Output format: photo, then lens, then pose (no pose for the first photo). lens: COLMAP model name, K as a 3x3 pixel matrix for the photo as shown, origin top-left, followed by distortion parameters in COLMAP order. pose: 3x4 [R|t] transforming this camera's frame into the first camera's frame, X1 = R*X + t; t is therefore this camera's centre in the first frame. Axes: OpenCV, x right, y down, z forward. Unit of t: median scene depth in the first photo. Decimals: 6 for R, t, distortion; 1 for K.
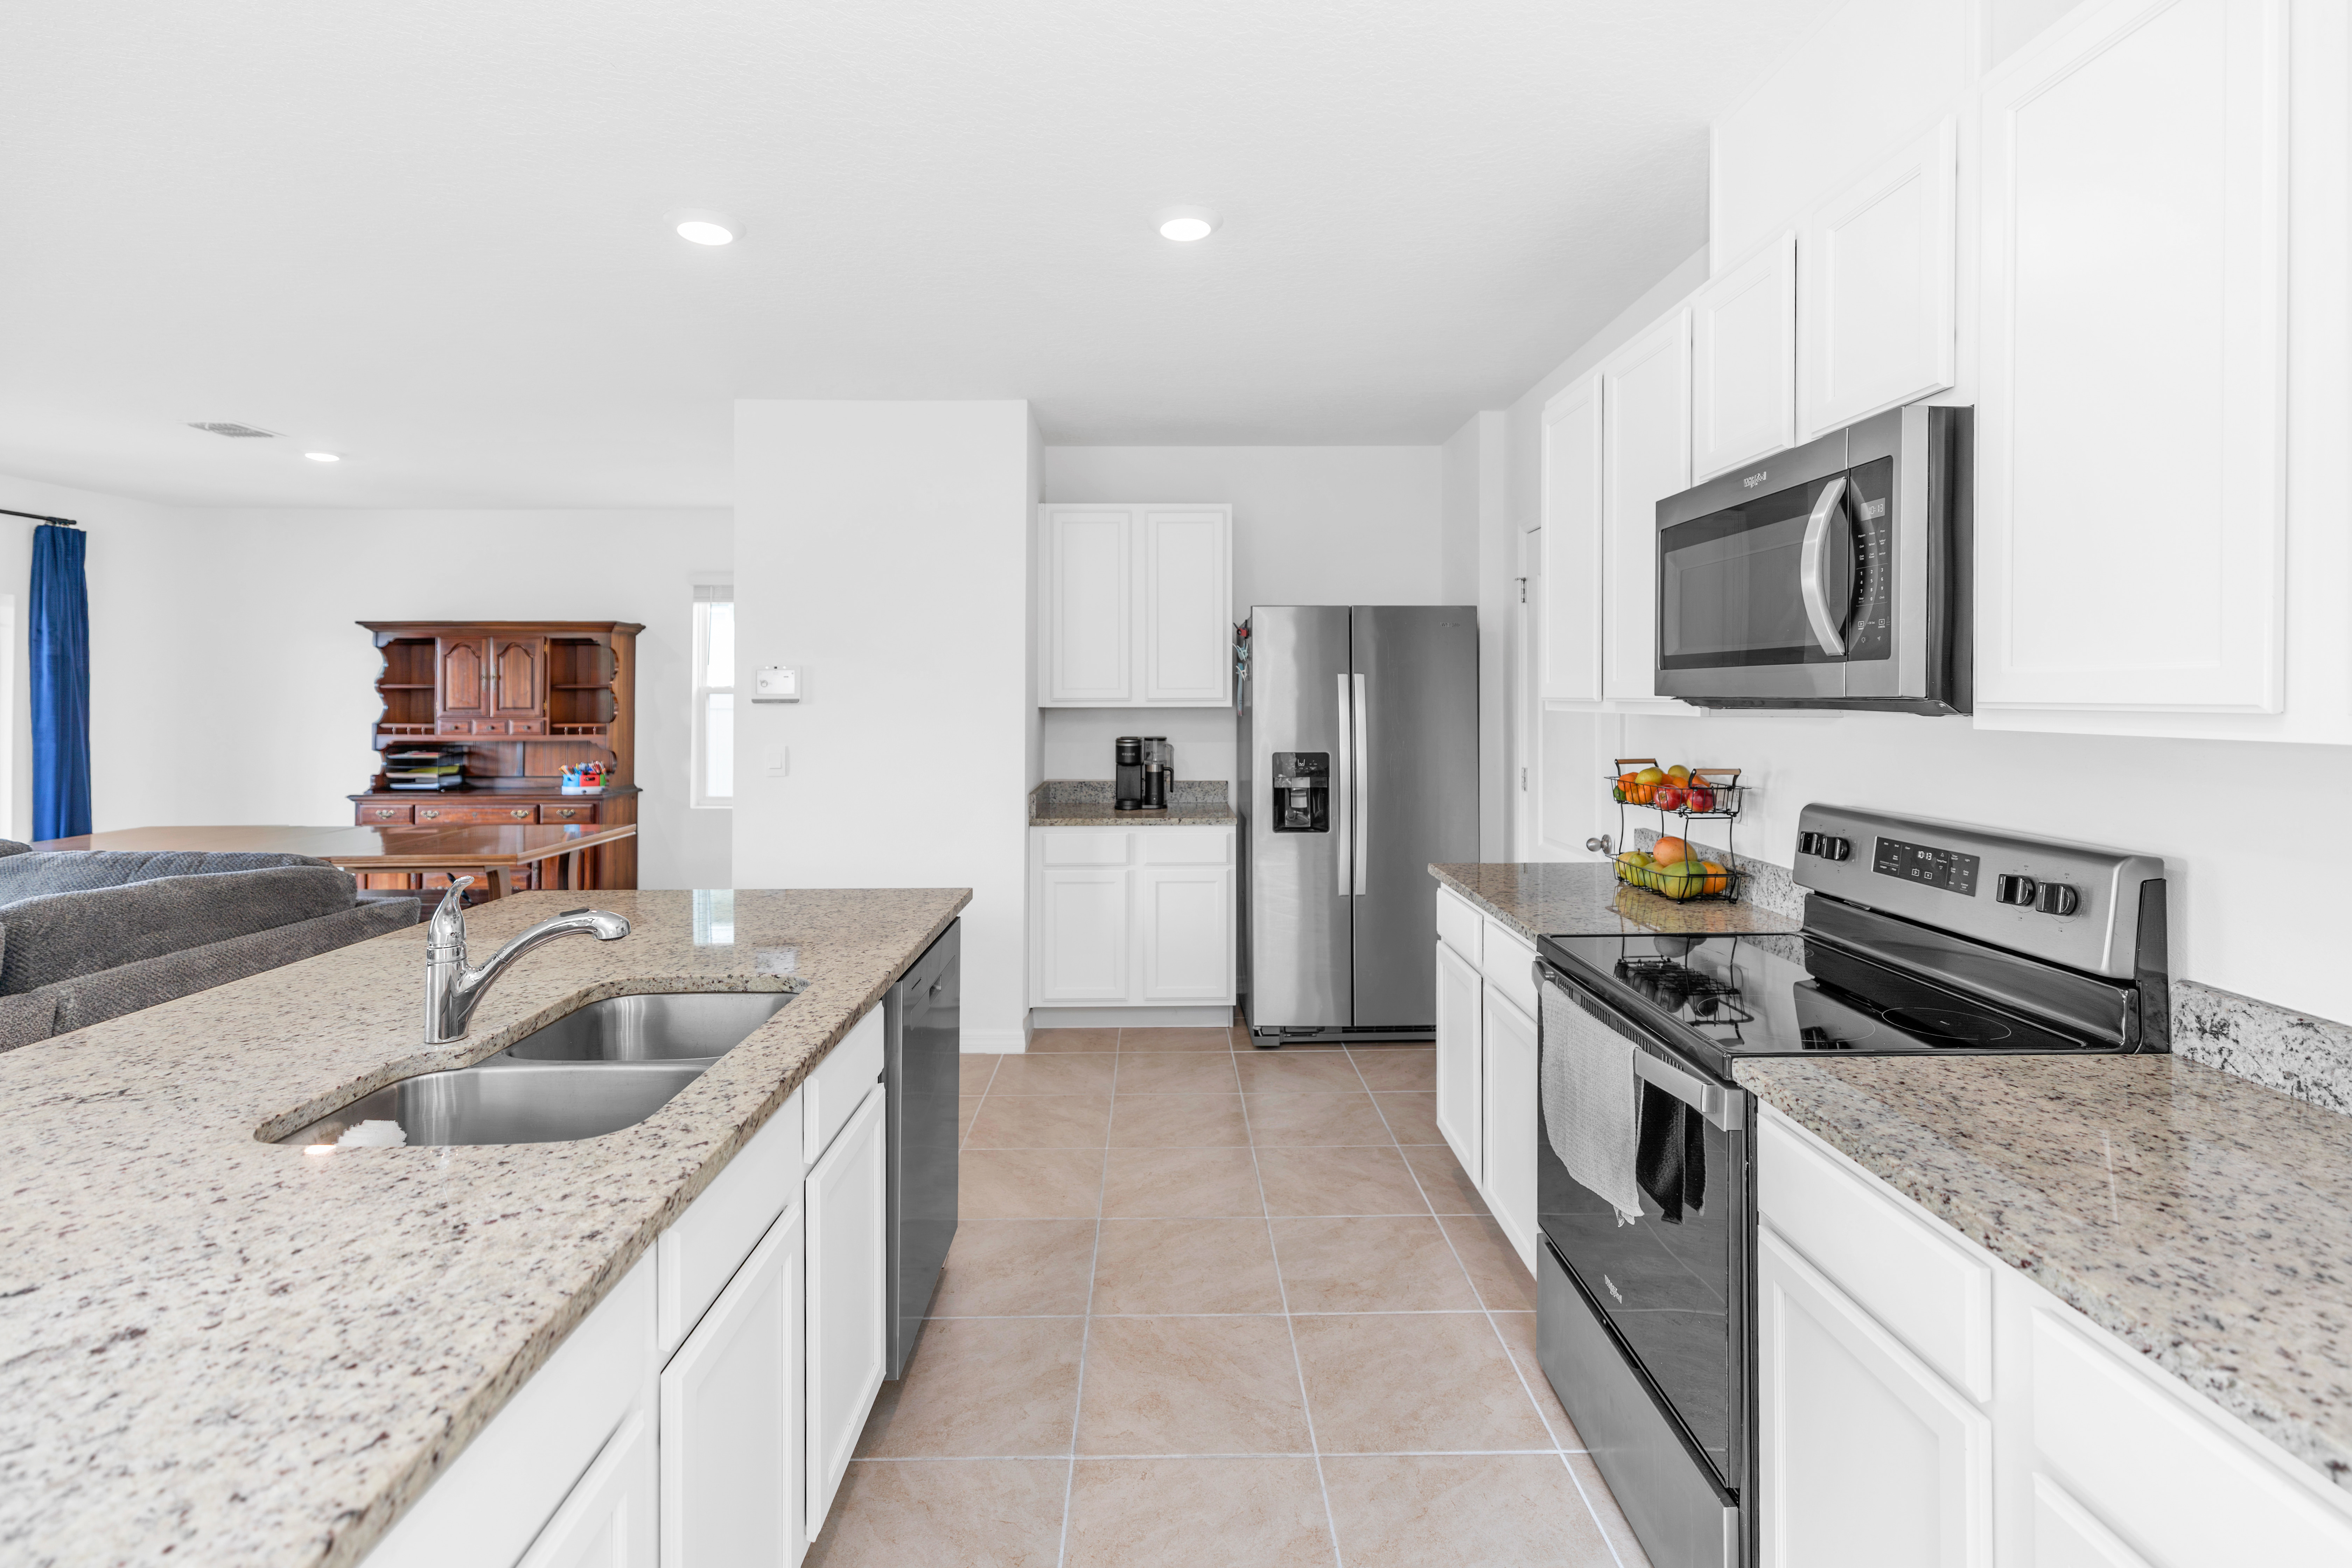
lens RADIAL K [[1089.9, 0, 1178.6], [0, 1089.9, 697.5], [0, 0, 1]] dist [0.002546, -0.000041]
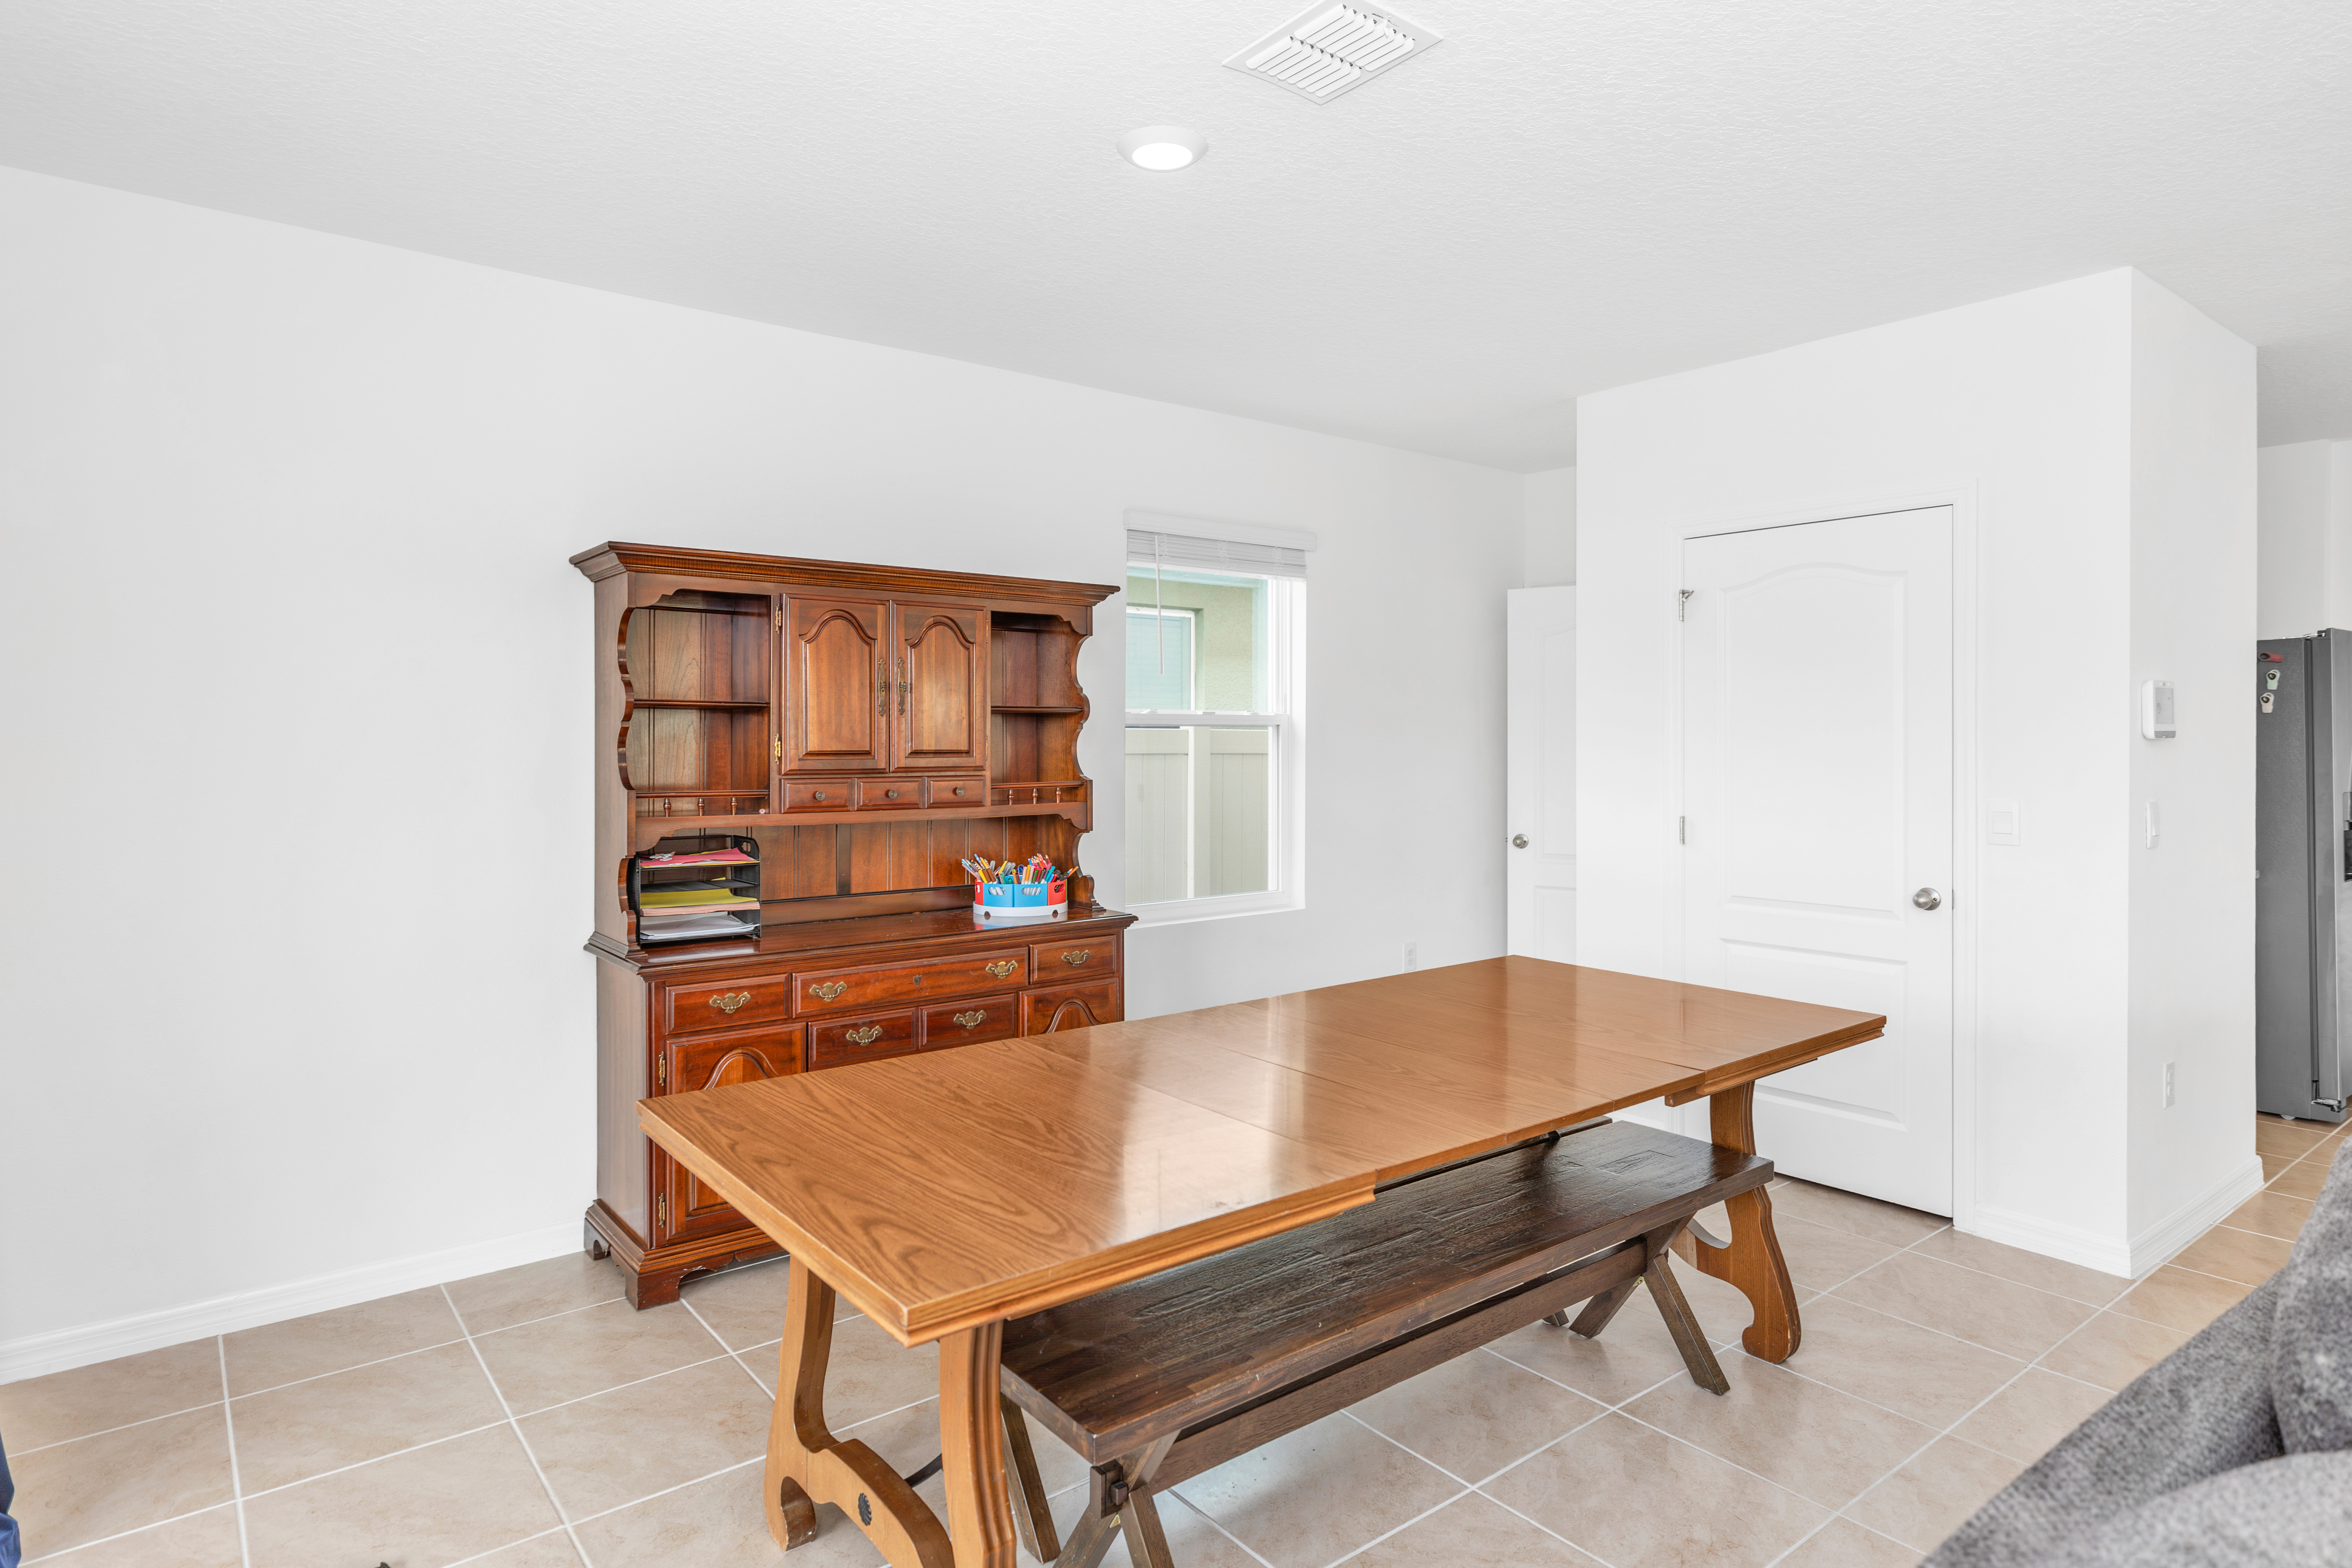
lens RADIAL K [[1315.8, 0, 1169.7], [0, 1315.8, 735.7], [0, 0, 1]] dist [0.005458, 0.000793]
pose [[0.798873, 0.000186, 0.601499, -2.190582], [0.001074, 0.999998, -0.001735, 0.009839], [-0.601498, 0.002032, 0.798872, 1.181427]]
